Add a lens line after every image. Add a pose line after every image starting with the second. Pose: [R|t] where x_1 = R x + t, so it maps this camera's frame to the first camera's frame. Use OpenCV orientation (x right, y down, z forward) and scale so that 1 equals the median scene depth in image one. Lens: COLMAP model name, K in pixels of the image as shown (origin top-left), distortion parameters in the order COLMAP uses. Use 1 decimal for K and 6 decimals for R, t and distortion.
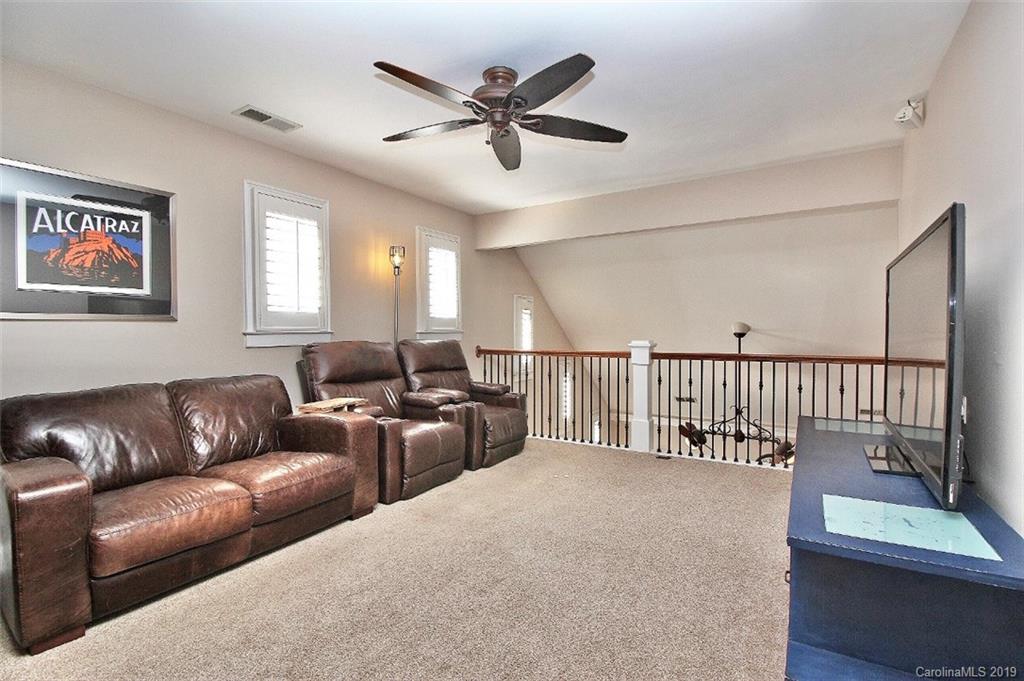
lens RADIAL K [[468.8, 0, 512.0], [0, 468.8, 340.5], [0, 0, 1]] dist [-0.001944, -0.013118]
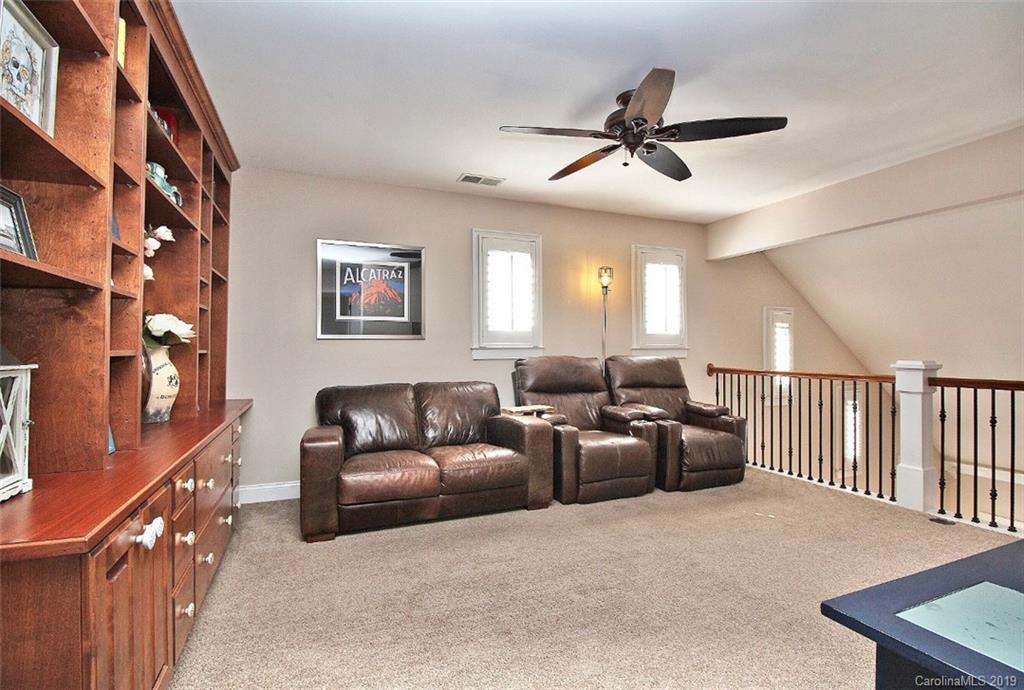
lens RADIAL K [[478.8, 0, 512.0], [0, 478.8, 345.0], [0, 0, 1]] dist [-0.012488, -0.000239]
pose [[0.811435, -0.000847, -0.584443, 0.238935], [-0.015062, 0.999636, -0.022361, 0.002041], [0.584249, 0.026947, 0.811127, 0.005680]]
